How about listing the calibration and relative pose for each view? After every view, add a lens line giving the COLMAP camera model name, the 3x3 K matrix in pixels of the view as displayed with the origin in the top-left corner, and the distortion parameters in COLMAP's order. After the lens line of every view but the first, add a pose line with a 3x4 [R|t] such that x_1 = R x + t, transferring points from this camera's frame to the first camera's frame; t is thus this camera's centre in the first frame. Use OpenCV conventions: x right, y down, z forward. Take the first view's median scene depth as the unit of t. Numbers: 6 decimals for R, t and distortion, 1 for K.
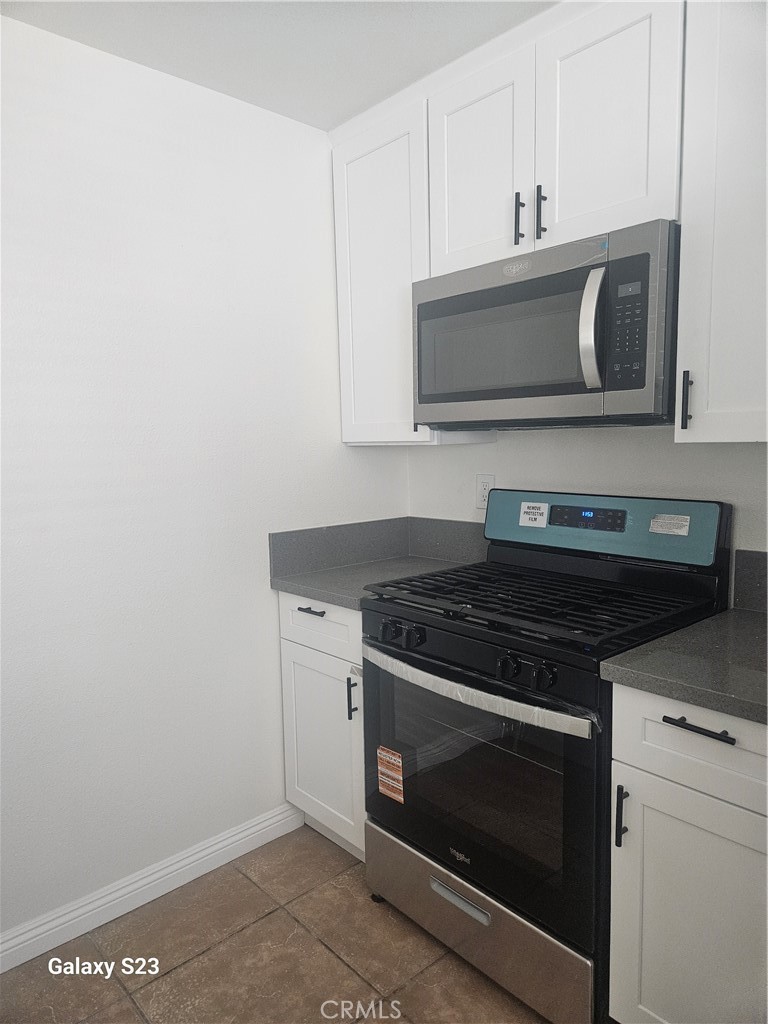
lens RADIAL K [[685.6, 0, 375.6], [0, 685.6, 523.0], [0, 0, 1]] dist [0.085104, -0.069932]
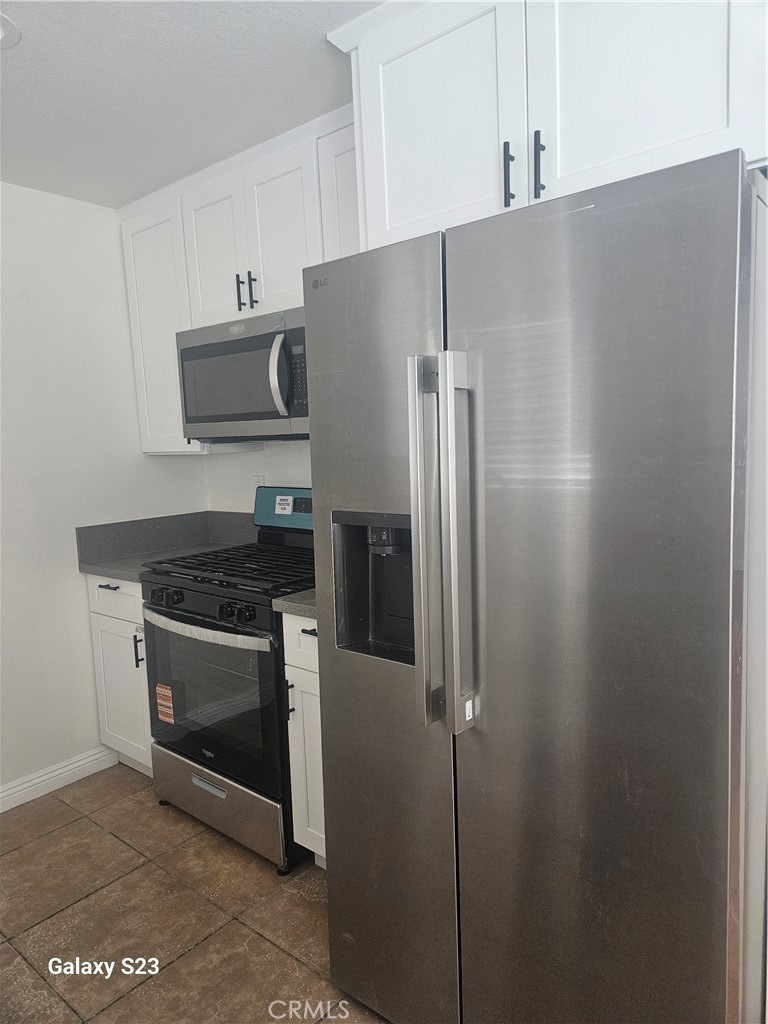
lens RADIAL K [[675.4, 0, 384.0], [0, 675.4, 512.0], [0, 0, 1]] dist [0.092676, -0.099371]
pose [[0.989549, -0.036161, 0.139589, 0.259067], [0.038173, 0.999202, -0.011769, 0.026104], [-0.139052, 0.016975, 0.990140, -0.351441]]
